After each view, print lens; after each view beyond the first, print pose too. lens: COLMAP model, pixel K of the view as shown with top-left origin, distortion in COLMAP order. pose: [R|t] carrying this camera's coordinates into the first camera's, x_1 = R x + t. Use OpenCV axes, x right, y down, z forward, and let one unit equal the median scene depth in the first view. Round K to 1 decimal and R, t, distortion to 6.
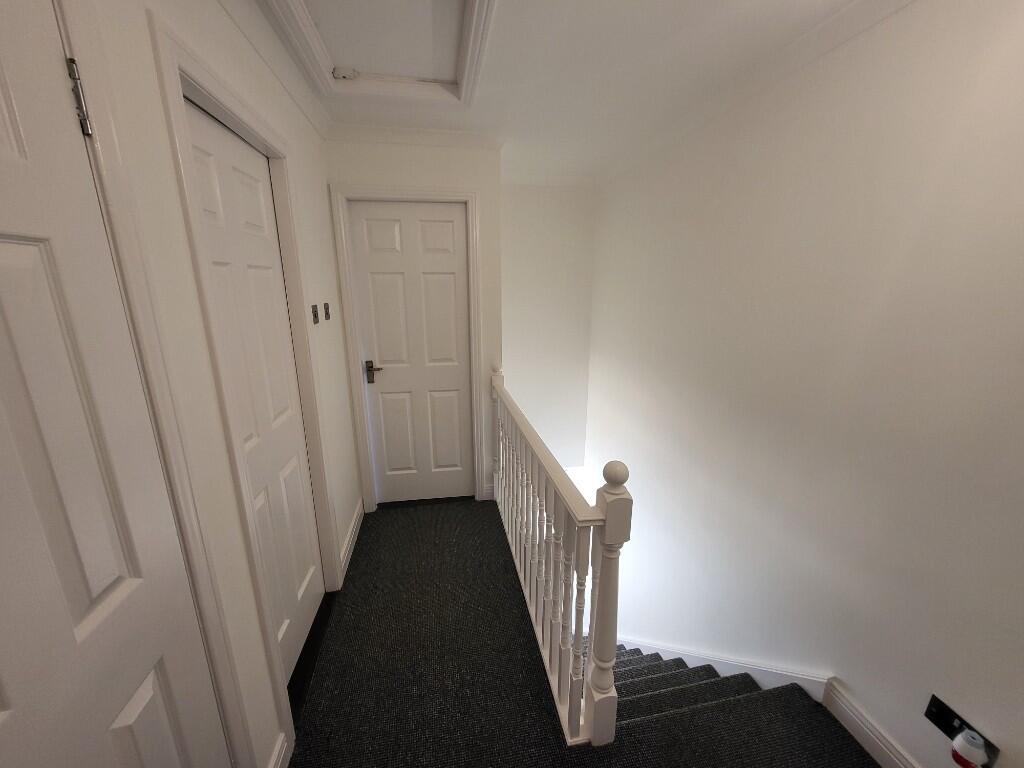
lens RADIAL K [[405.5, 0, 506.7], [0, 405.5, 388.6], [0, 0, 1]] dist [-0.000869, -0.000072]
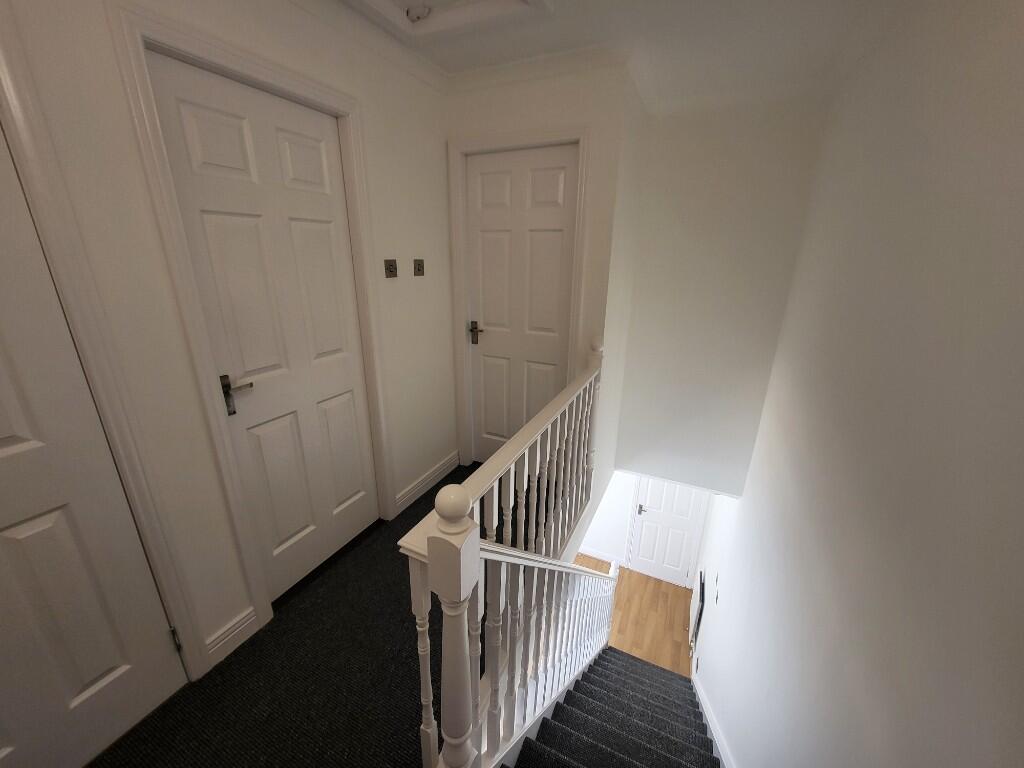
lens RADIAL K [[405.5, 0, 506.7], [0, 405.5, 388.6], [0, 0, 1]] dist [-0.000869, -0.000072]
pose [[0.810492, 0.194459, -0.552529, 0.319586], [-0.158166, 0.980901, 0.113212, -0.032059], [0.563991, -0.004366, 0.825769, 0.219017]]
